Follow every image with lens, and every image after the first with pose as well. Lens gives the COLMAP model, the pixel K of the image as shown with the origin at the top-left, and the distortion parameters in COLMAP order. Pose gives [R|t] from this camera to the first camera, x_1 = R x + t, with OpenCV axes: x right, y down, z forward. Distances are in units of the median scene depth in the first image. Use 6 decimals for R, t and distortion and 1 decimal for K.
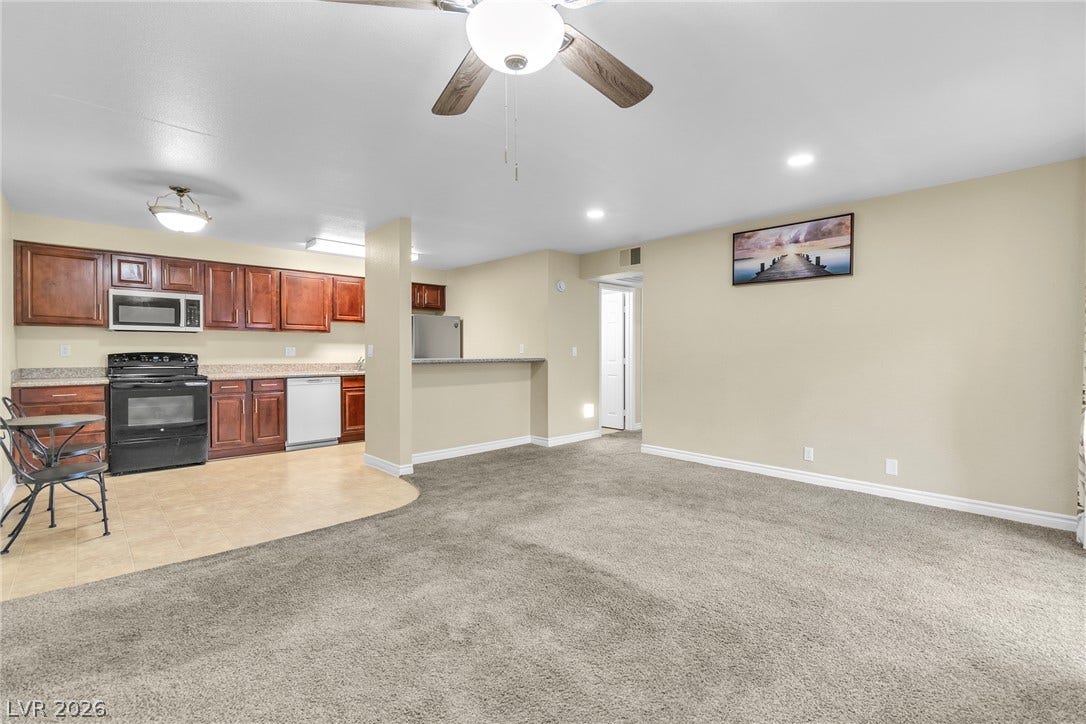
lens RADIAL K [[482.9, 0, 546.8], [0, 482.9, 356.6], [0, 0, 1]] dist [0.005644, -0.003377]
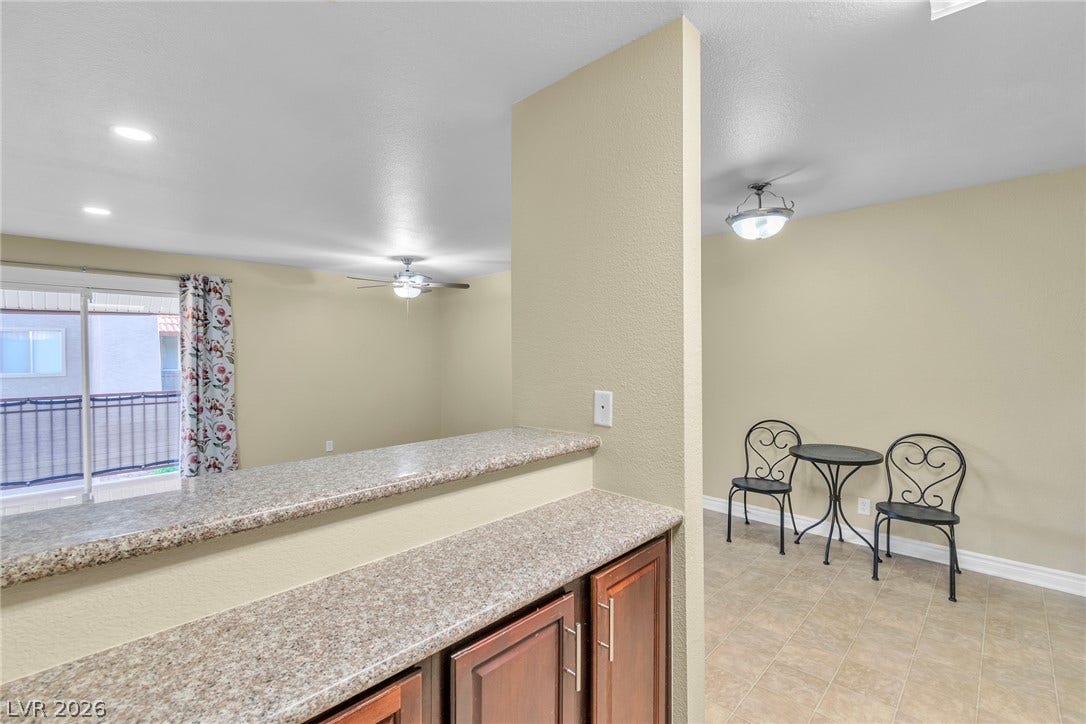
lens RADIAL K [[482.9, 0, 546.8], [0, 482.9, 356.6], [0, 0, 1]] dist [0.005644, -0.003377]
pose [[-0.998948, 0.006207, -0.045430, -0.274580], [0.005336, 0.999800, 0.019255, -0.059899], [0.045541, 0.018992, -0.998782, 1.358042]]
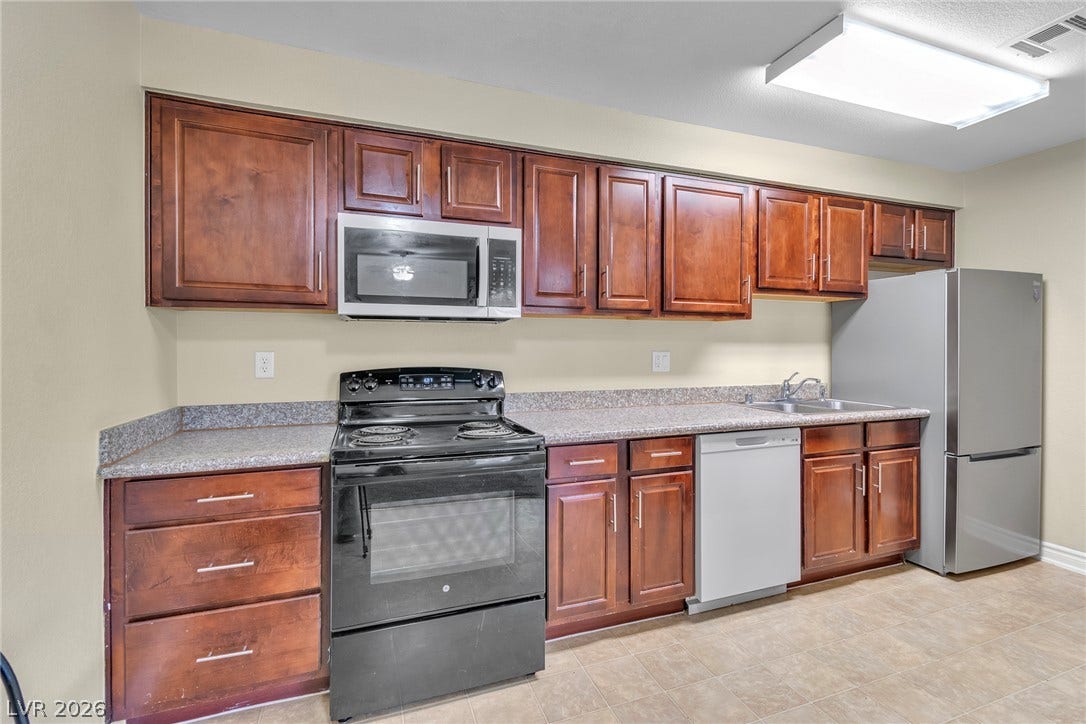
lens RADIAL K [[486.2, 0, 544.8], [0, 486.2, 348.4], [0, 0, 1]] dist [0.004053, -0.000375]
pose [[0.917009, 0.000148, -0.398866, -0.571077], [-0.003358, 0.999967, -0.007348, -0.024717], [0.398852, 0.008078, 0.916980, 0.681448]]
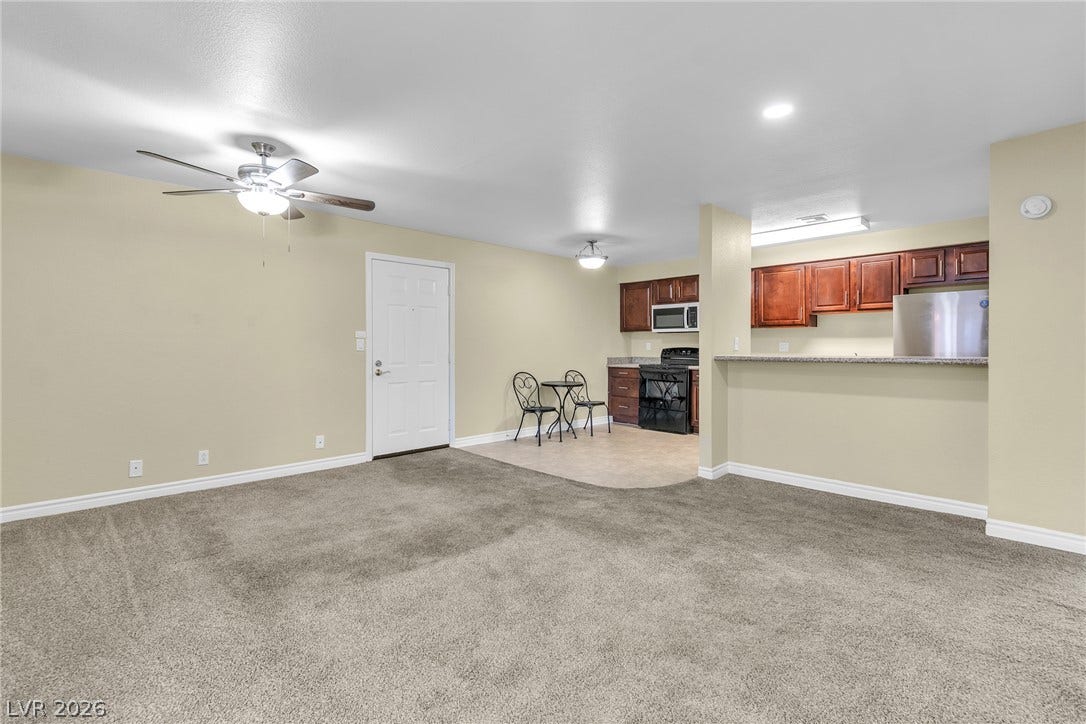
lens RADIAL K [[494.6, 0, 546.0], [0, 494.6, 347.4], [0, 0, 1]] dist [0.002191, -0.000062]
pose [[0.012841, 0.000564, -0.999917, 0.619719], [-0.012955, 0.999916, 0.000398, -0.005071], [0.999834, 0.012949, 0.012848, 0.633598]]
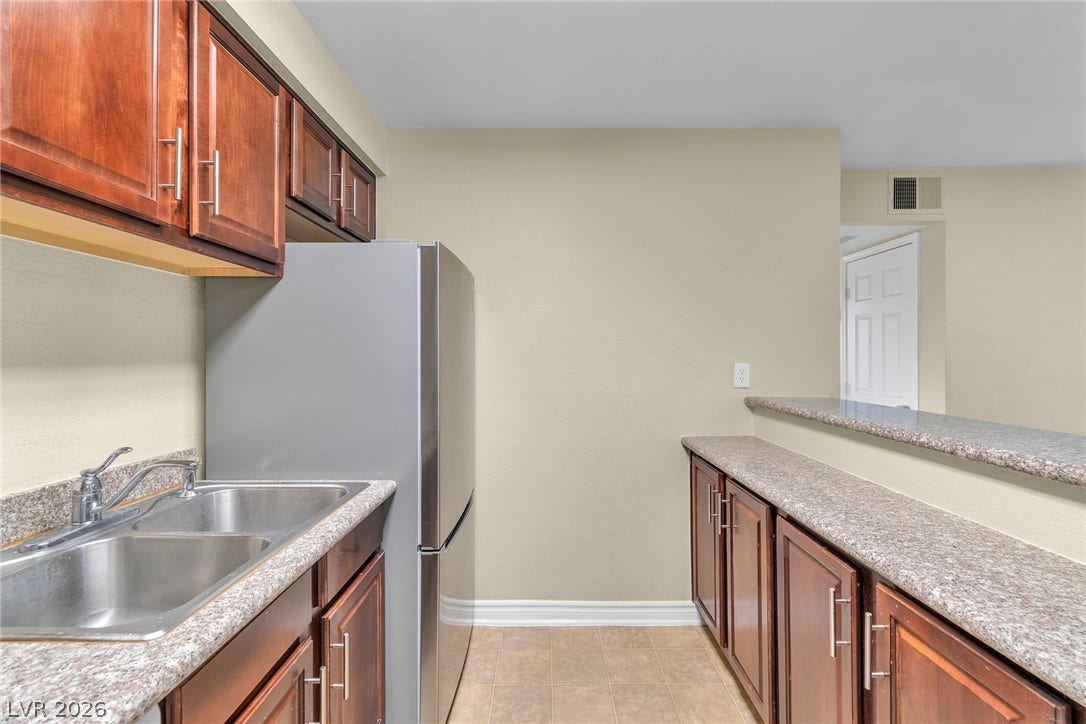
lens RADIAL K [[482.9, 0, 546.8], [0, 482.9, 356.6], [0, 0, 1]] dist [0.005644, -0.003377]
pose [[0.690713, -0.004802, 0.723113, -0.551280], [0.012968, 0.999899, -0.005747, -0.038317], [-0.723012, 0.013347, 0.690706, 1.074132]]
